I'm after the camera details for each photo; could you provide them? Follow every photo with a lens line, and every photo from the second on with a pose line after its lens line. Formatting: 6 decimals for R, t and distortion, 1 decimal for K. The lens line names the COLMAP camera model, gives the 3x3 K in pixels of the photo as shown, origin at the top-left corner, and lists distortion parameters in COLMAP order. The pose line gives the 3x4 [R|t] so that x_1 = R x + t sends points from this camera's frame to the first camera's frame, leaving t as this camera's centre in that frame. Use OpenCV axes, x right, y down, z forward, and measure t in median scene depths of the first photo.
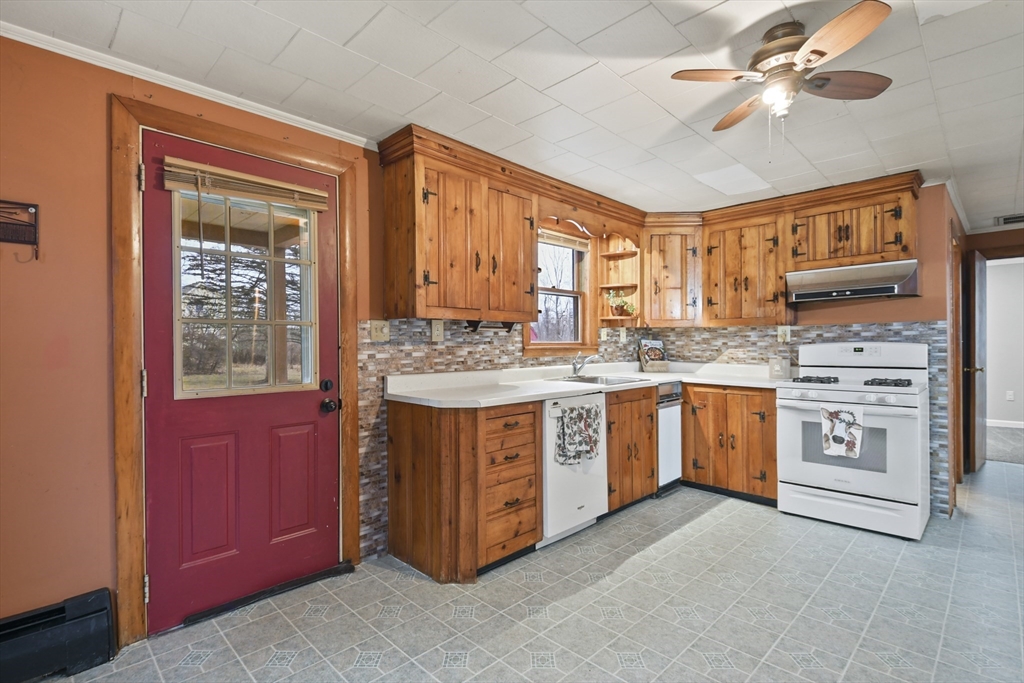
lens RADIAL K [[479.4, 0, 508.5], [0, 479.4, 345.6], [0, 0, 1]] dist [0.018256, -0.006331]
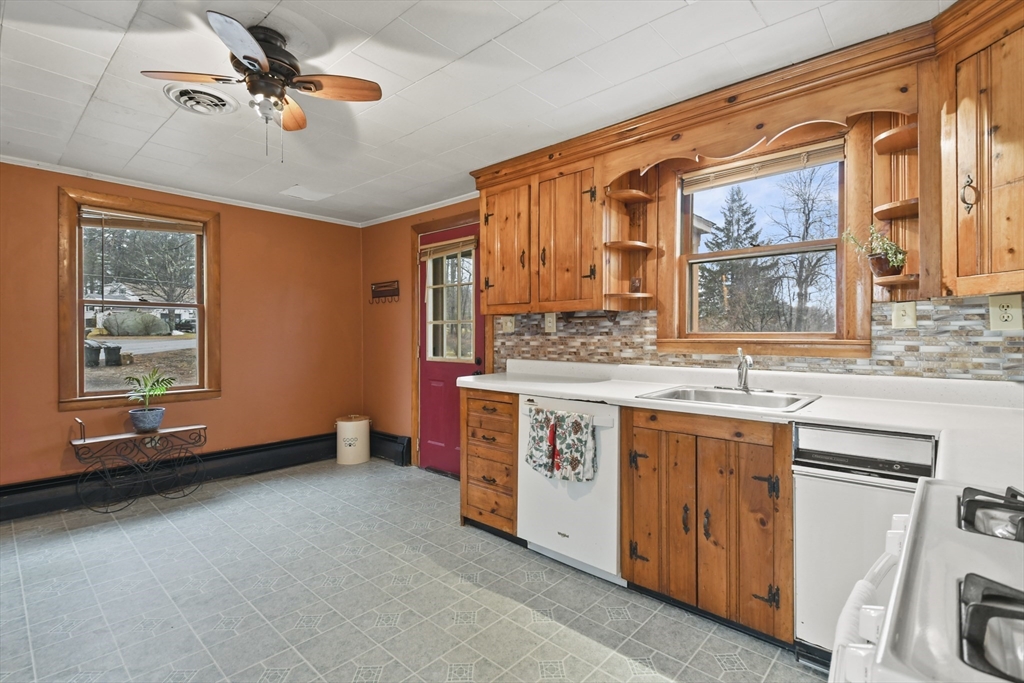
lens RADIAL K [[479.4, 0, 511.4], [0, 479.4, 337.7], [0, 0, 1]] dist [0.018256, -0.006331]
pose [[0.051606, 0.015330, -0.998550, 0.980144], [-0.000682, 0.999882, 0.015315, -0.013604], [0.998667, -0.000109, 0.051611, 0.883424]]
